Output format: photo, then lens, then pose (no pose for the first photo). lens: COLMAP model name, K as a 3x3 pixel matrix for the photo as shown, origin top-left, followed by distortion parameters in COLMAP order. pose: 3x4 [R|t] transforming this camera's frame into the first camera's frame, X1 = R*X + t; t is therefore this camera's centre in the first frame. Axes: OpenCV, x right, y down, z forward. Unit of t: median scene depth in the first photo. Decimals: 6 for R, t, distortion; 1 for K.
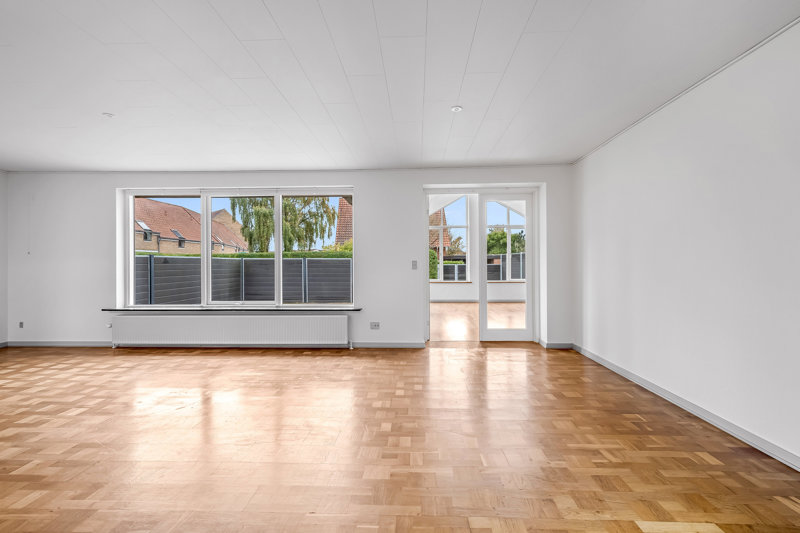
lens RADIAL K [[377.6, 0, 400.0], [0, 377.6, 266.5], [0, 0, 1]] dist [0.002908, 0.000454]
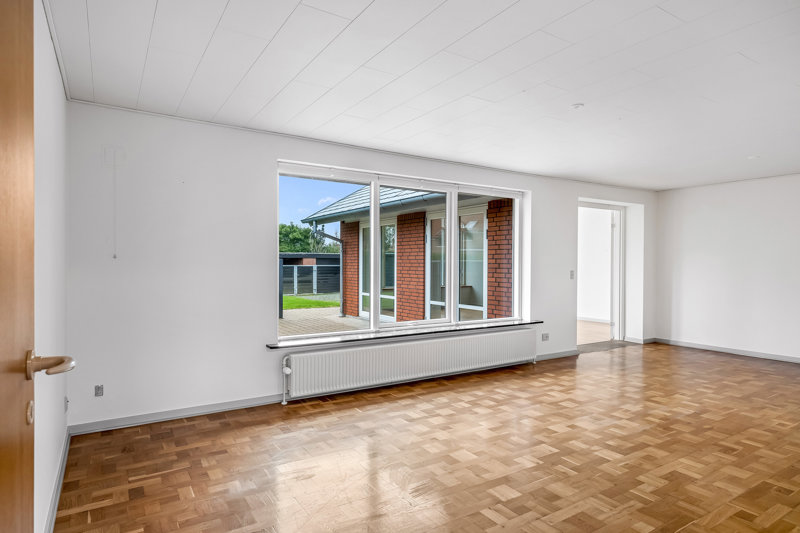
lens RADIAL K [[462.8, 0, 400.0], [0, 462.8, 266.5], [0, 0, 1]] dist [0.000372, 0.000153]
pose [[0.820207, 0.004094, 0.572052, -1.012991], [-0.006439, 0.999977, 0.002076, -0.024592], [-0.572030, -0.005386, 0.820215, 0.222273]]
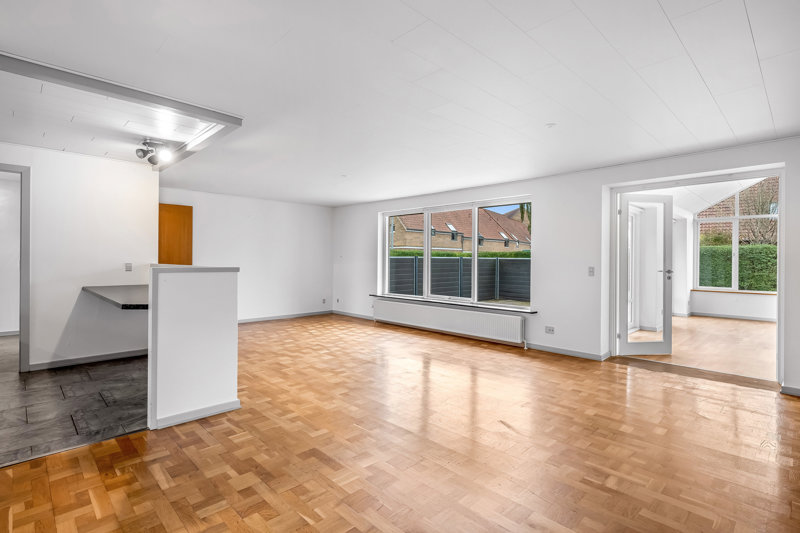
lens RADIAL K [[394.4, 0, 400.0], [0, 394.4, 266.5], [0, 0, 1]] dist [0.000568, 0.000195]
pose [[0.724953, 0.021623, -0.688459, 0.350803], [-0.014790, 0.999765, 0.015826, -0.023661], [0.688640, -0.001291, 0.725103, -0.042223]]
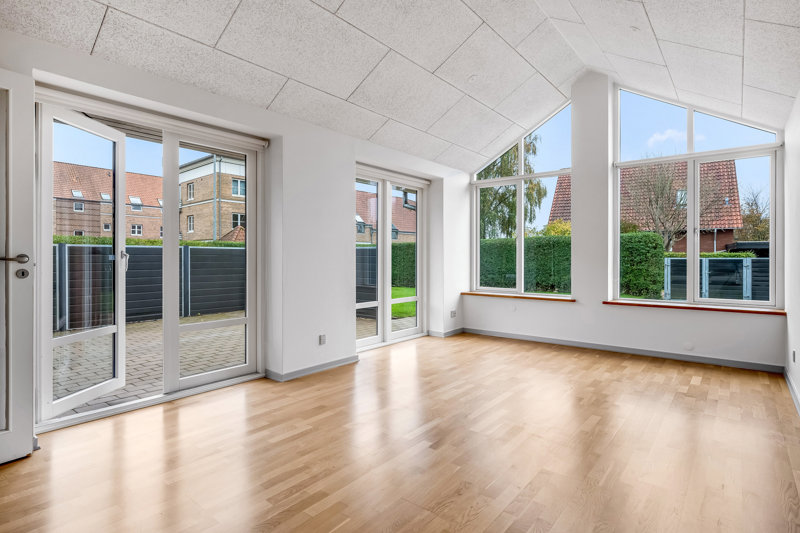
lens RADIAL K [[410.1, 0, 400.7], [0, 410.1, 257.7], [0, 0, 1]] dist [0.015976, 0.000037]
pose [[0.798174, 0.007525, -0.602380, 0.614307], [-0.009049, 0.999959, 0.000501, -0.010186], [0.602359, 0.005052, 0.798209, 1.006460]]
